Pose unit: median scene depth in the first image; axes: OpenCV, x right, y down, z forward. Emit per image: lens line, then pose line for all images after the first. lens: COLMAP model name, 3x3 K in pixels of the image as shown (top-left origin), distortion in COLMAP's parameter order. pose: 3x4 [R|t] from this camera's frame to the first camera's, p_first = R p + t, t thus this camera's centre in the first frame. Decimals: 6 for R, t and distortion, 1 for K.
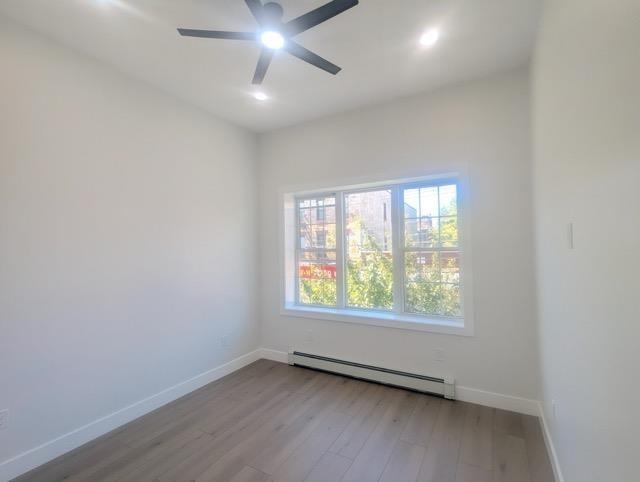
lens RADIAL K [[303.6, 0, 323.2], [0, 303.6, 240.7], [0, 0, 1]] dist [0.001579, -0.000146]
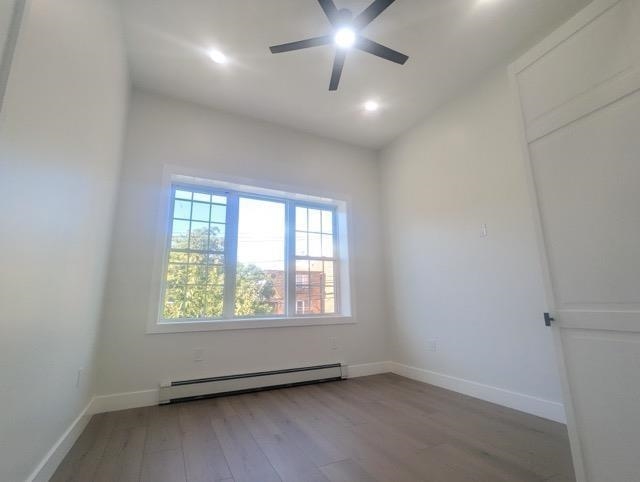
lens RADIAL K [[303.6, 0, 323.2], [0, 303.6, 240.7], [0, 0, 1]] dist [0.001579, -0.000146]
pose [[0.559682, 0.176780, 0.809632, -0.602418], [-0.022525, 0.979866, -0.198379, 0.190766], [-0.828401, 0.092793, 0.552396, 0.300445]]
